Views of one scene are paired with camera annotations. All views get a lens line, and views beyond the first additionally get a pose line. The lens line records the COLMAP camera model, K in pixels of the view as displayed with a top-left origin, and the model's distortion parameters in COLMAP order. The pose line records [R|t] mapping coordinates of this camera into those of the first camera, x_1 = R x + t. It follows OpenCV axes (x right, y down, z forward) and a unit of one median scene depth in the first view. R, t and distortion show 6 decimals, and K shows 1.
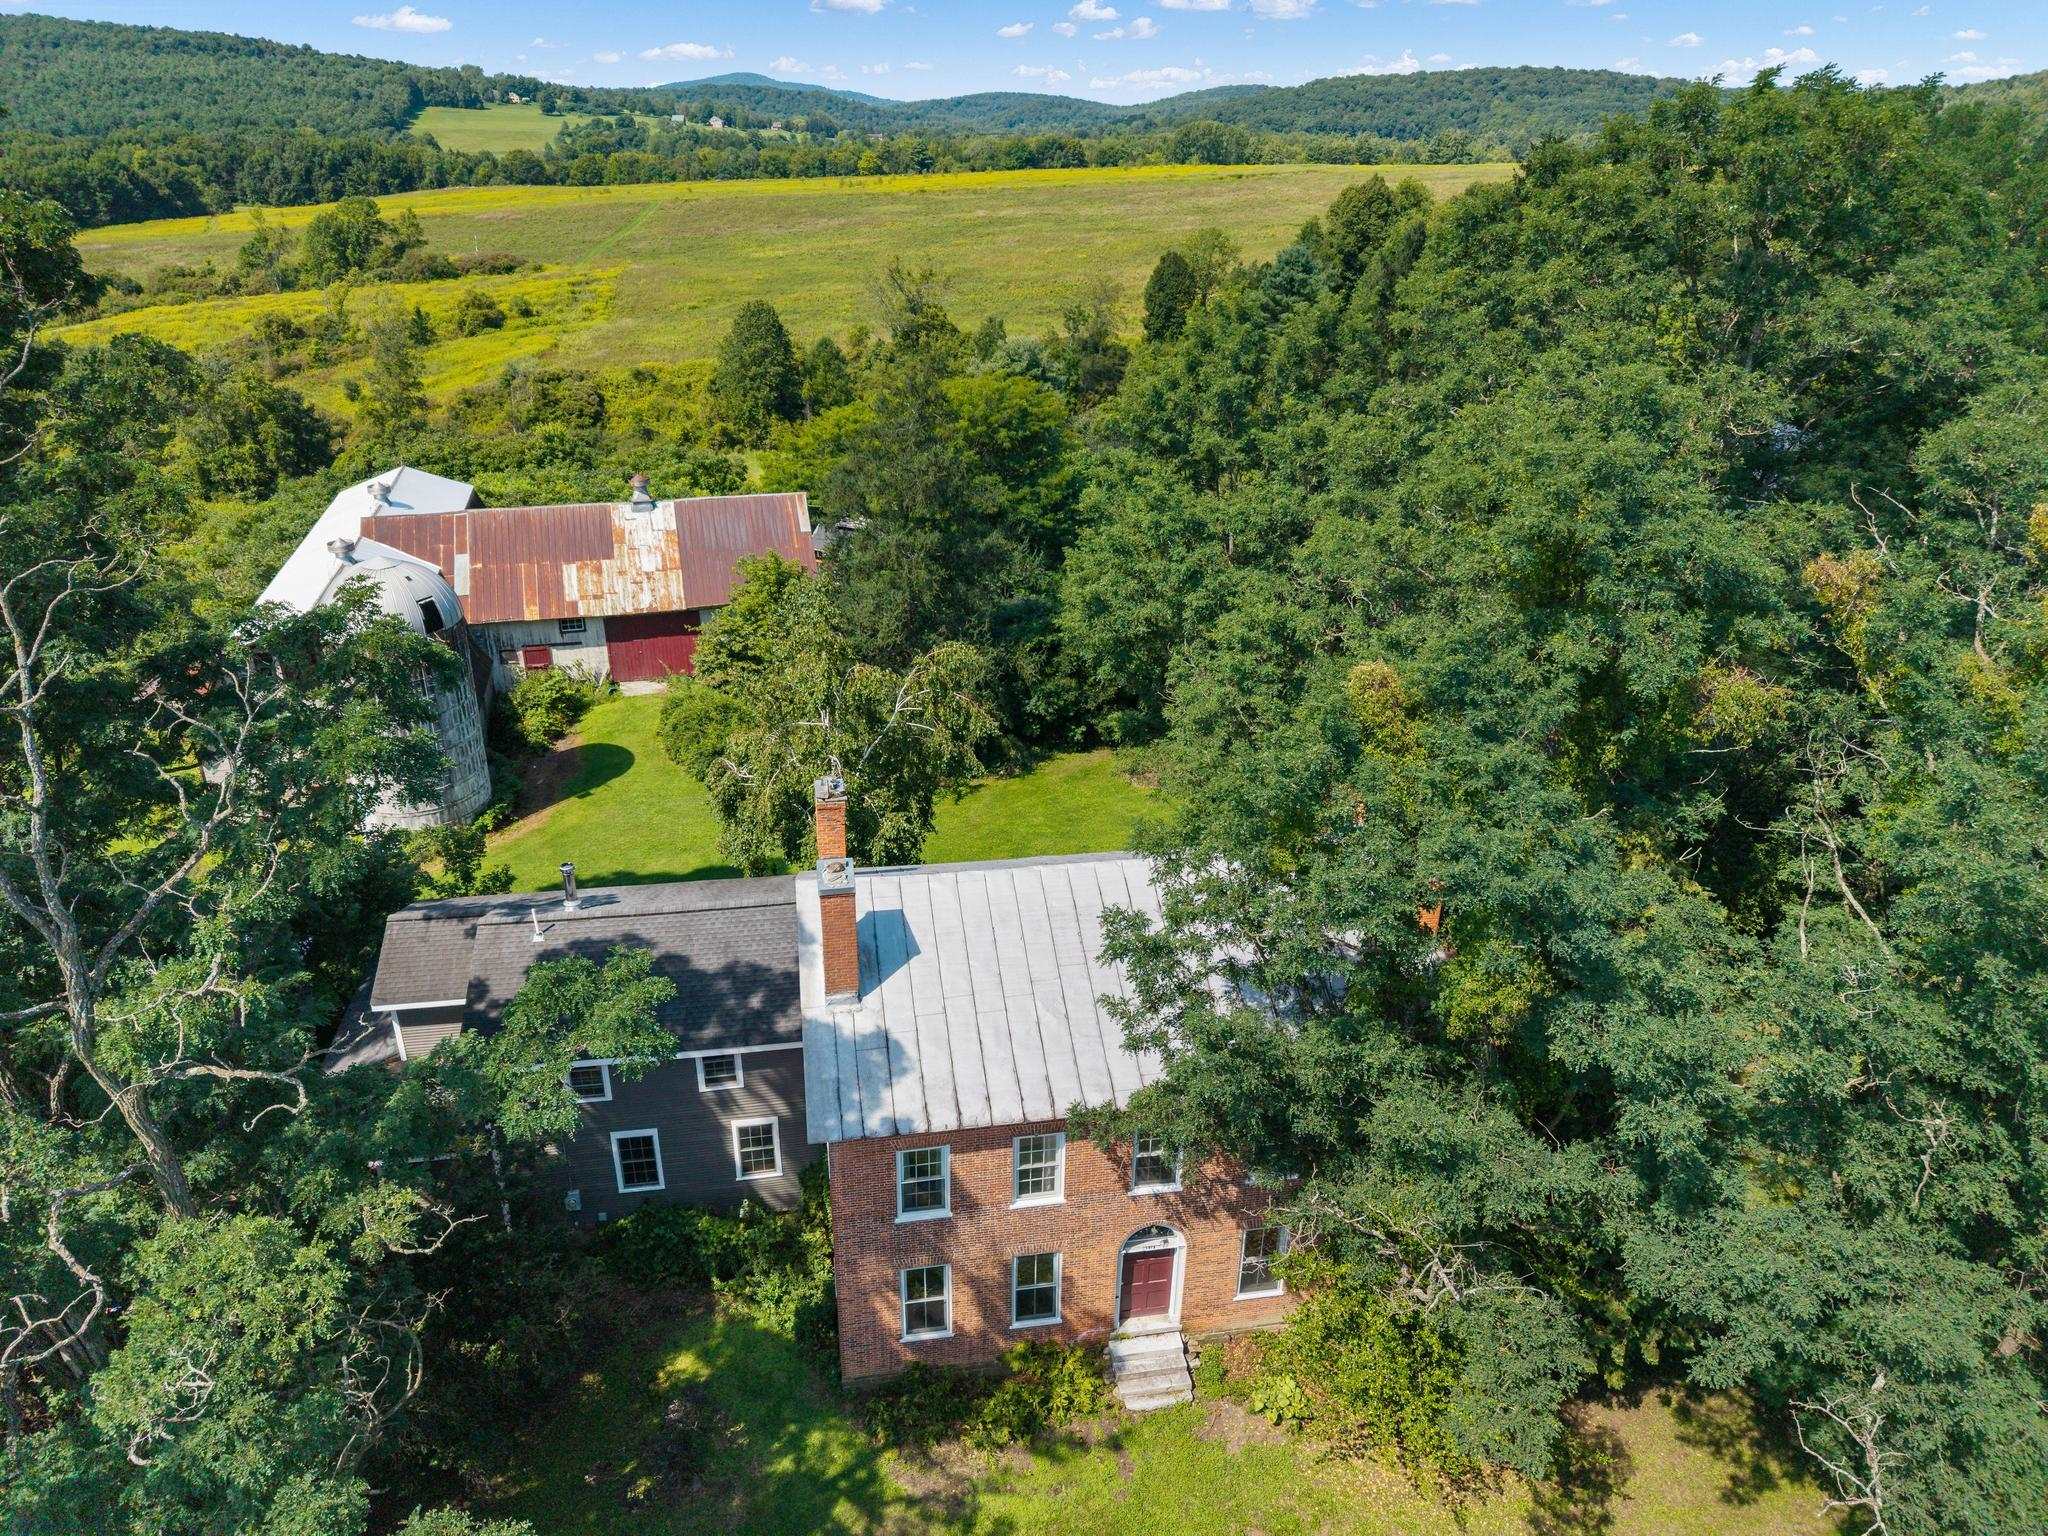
lens RADIAL K [[1389.8, 0, 1027.6], [0, 1389.8, 751.0], [0, 0, 1]] dist [0.010900, -0.014269]
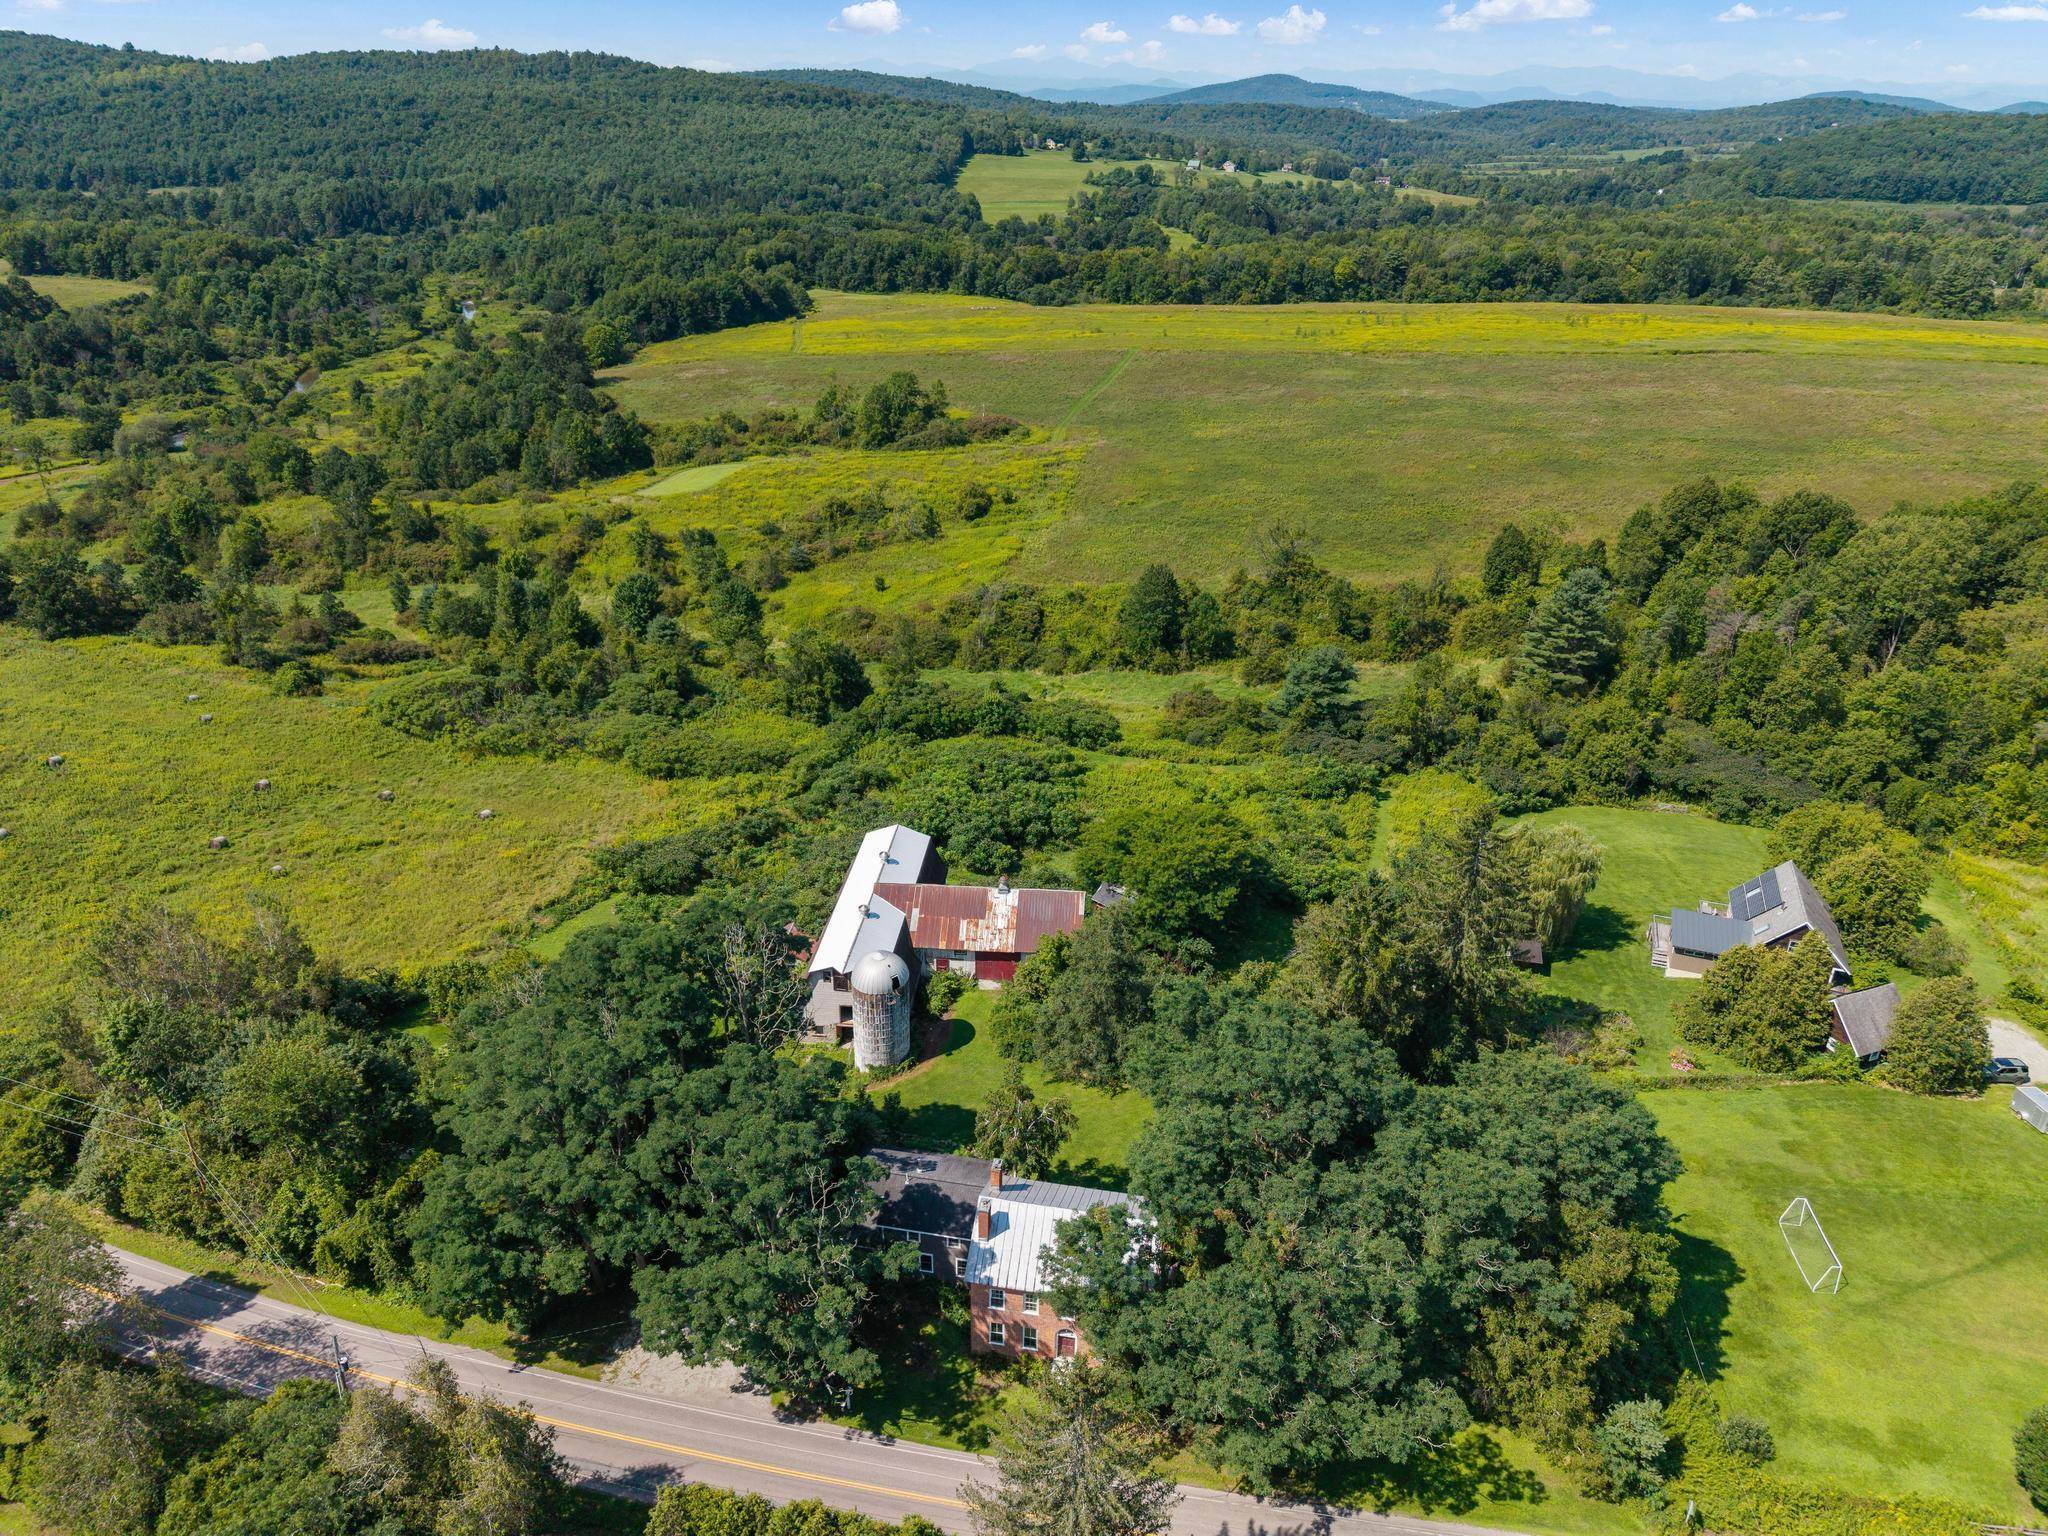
lens RADIAL K [[1389.8, 0, 1011.8], [0, 1389.8, 774.6], [0, 0, 1]] dist [0.010900, -0.014269]
pose [[0.938164, 0.152657, -0.310717, 0.121785], [-0.143925, 0.988274, 0.050985, -0.167580], [0.314857, -0.003113, 0.949134, -0.328503]]
